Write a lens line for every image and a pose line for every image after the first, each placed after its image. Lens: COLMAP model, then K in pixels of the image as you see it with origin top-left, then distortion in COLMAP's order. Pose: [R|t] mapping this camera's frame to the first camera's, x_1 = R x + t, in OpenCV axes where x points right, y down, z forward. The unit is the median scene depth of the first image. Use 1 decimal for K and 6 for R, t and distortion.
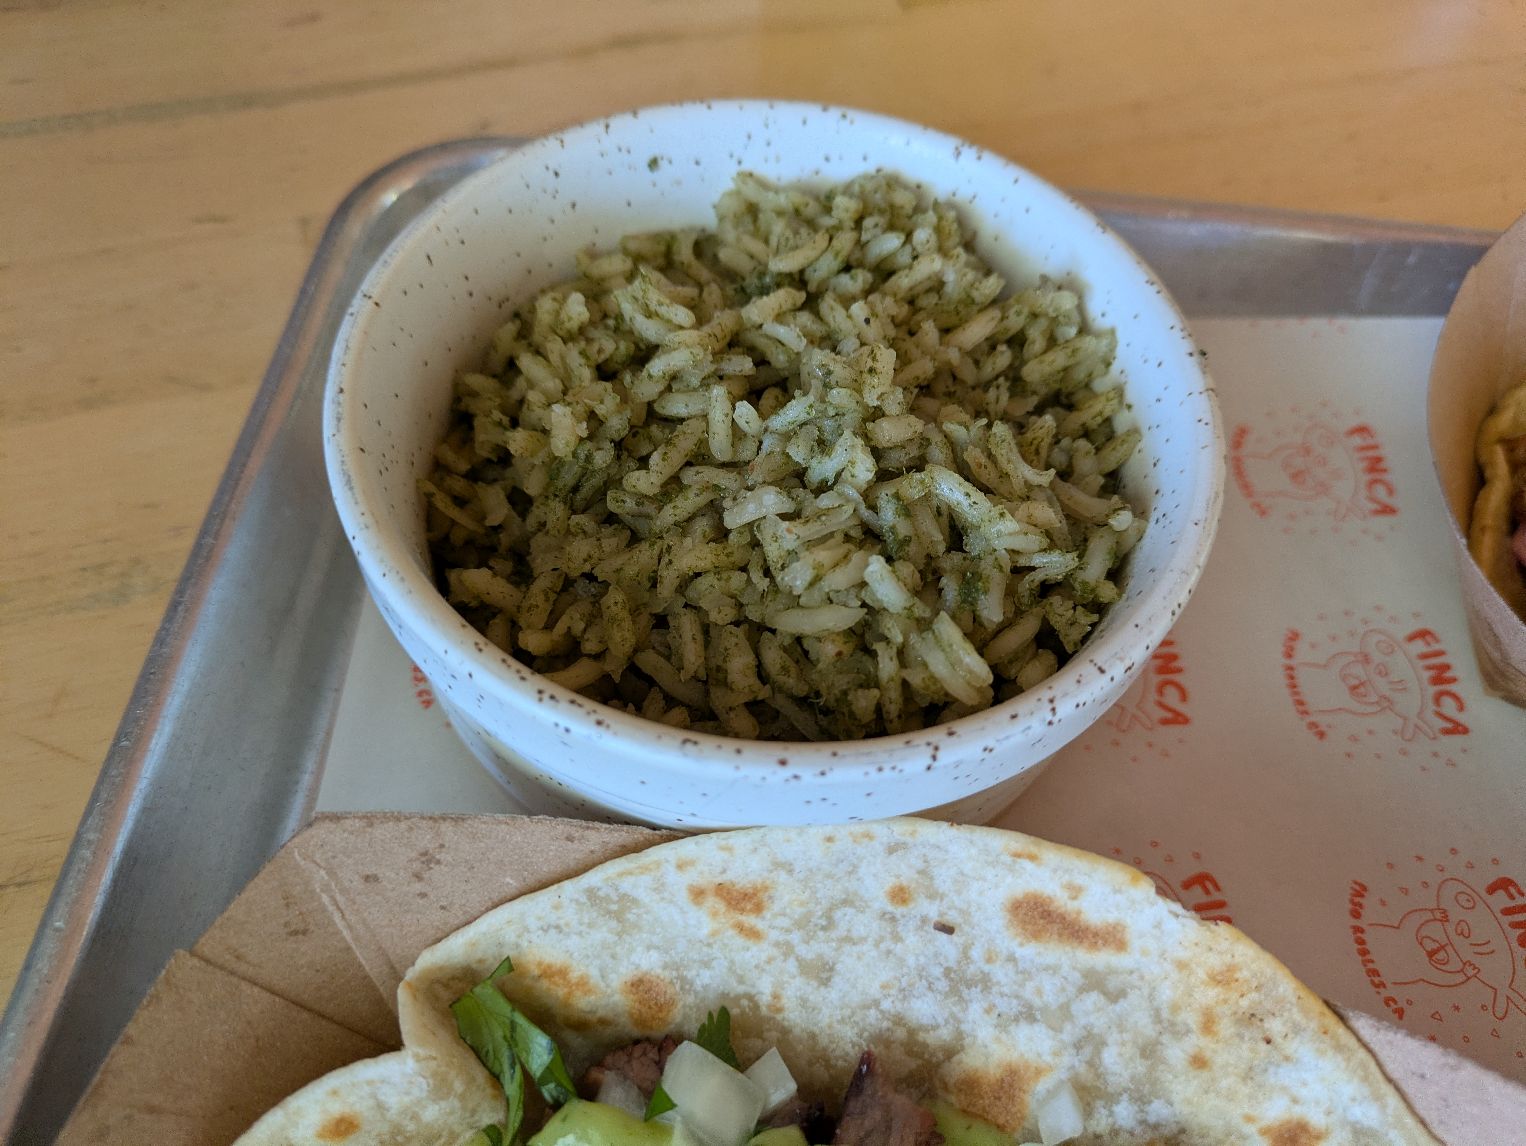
lens RADIAL K [[1159.3, 0, 763.0], [0, 1159.3, 573.0], [0, 0, 1]] dist [0.001320, -0.061878]
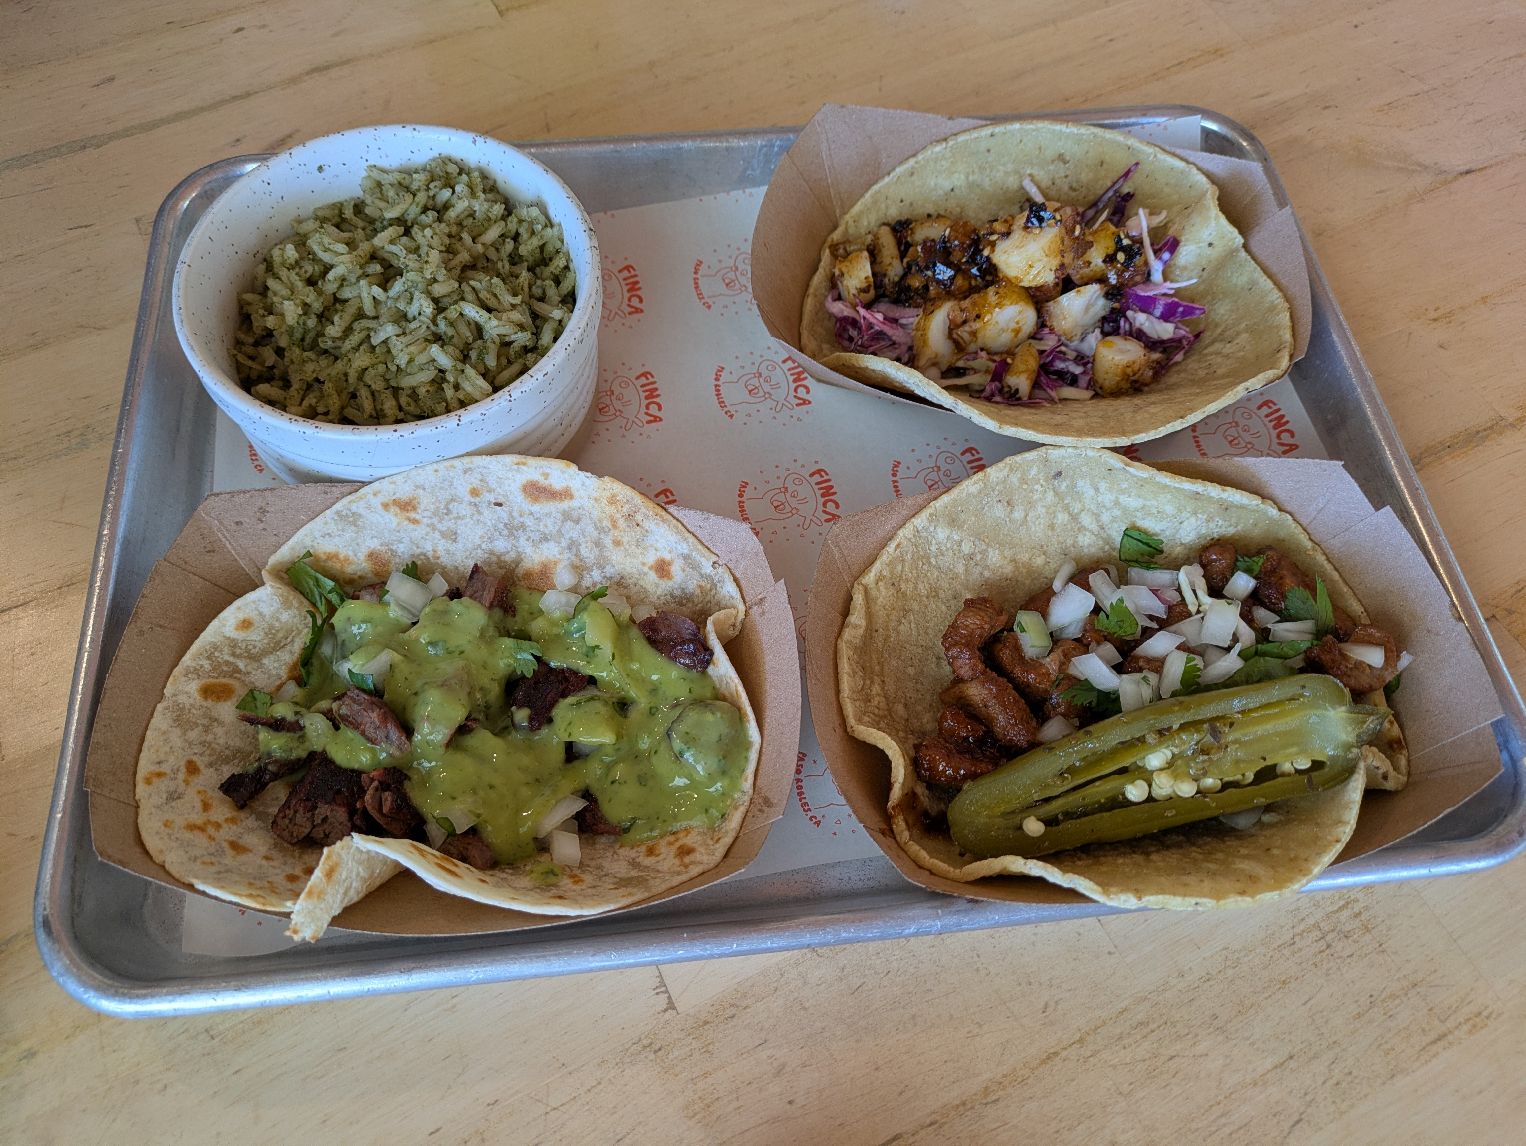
lens RADIAL K [[1138.0, 0, 741.5], [0, 1138.0, 588.2], [0, 0, 1]] dist [0.035874, -0.049024]
pose [[0.984312, -0.168431, 0.052546, 0.439646], [0.162128, 0.980927, 0.107224, 0.277906], [-0.069604, -0.097022, 0.992845, -1.167483]]
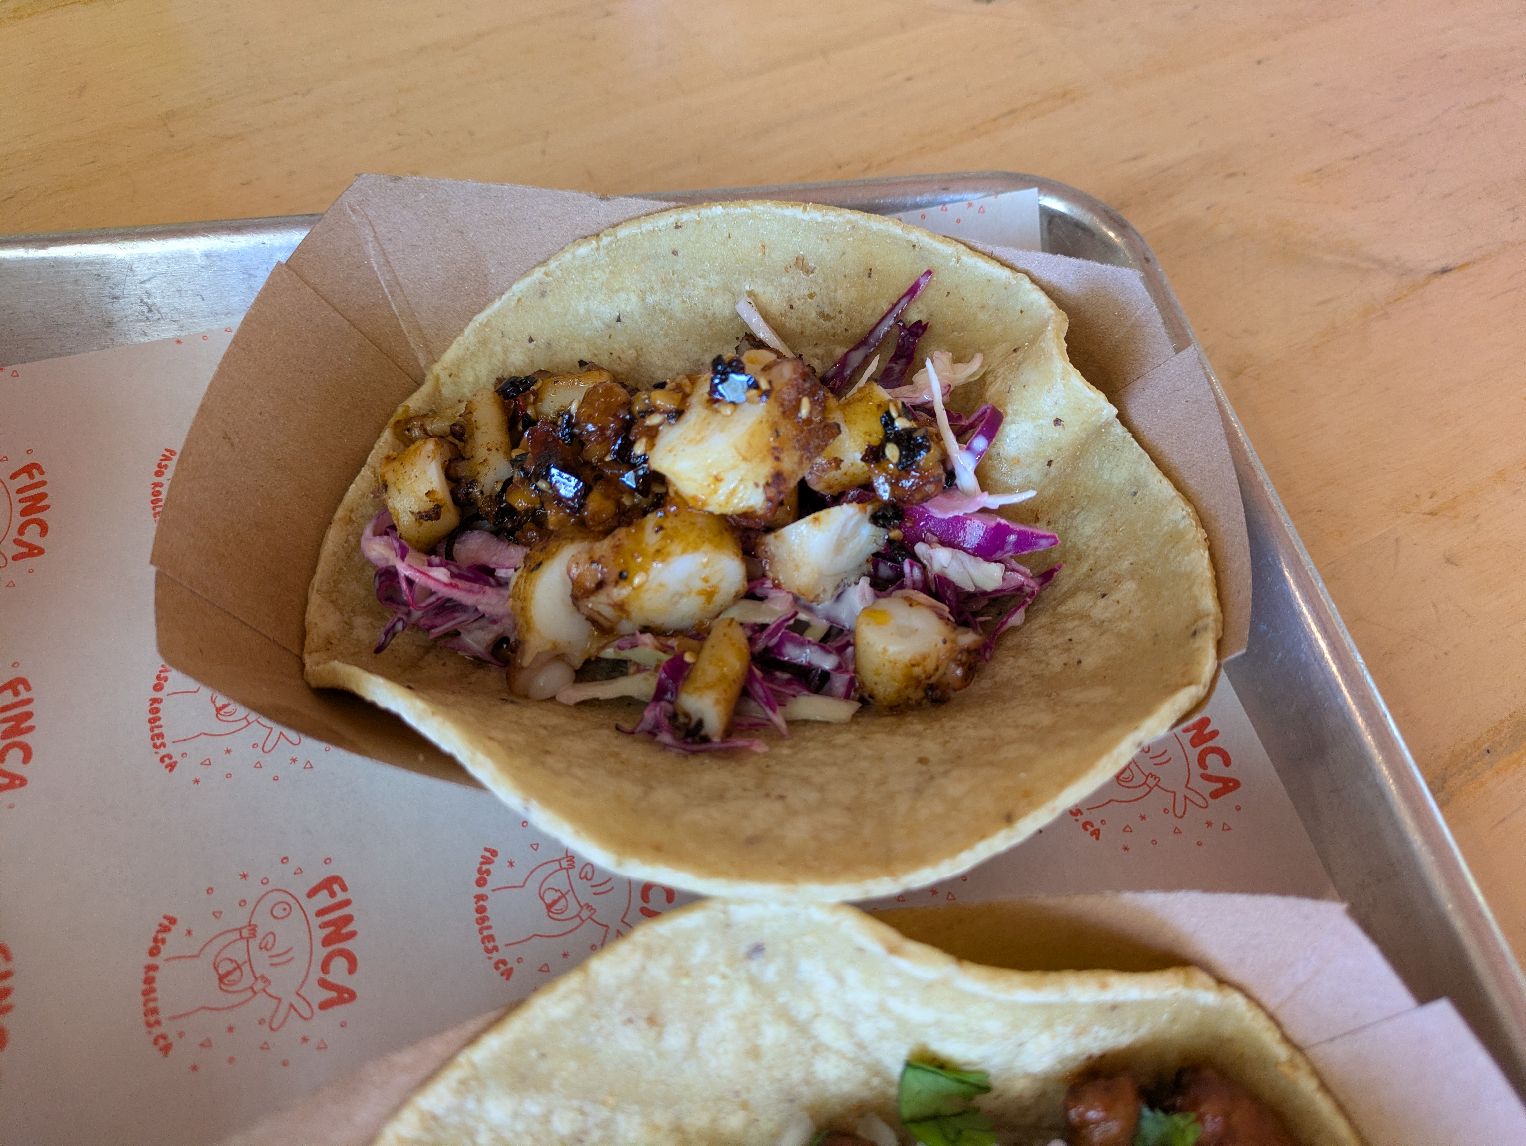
lens RADIAL K [[1110.8, 0, 763.0], [0, 1110.8, 573.0], [0, 0, 1]] dist [0.037578, -0.079177]
pose [[0.969438, -0.200302, 0.141664, 1.095989], [0.193550, 0.979249, 0.060079, 0.022814], [-0.150758, -0.030824, 0.988090, -0.024138]]
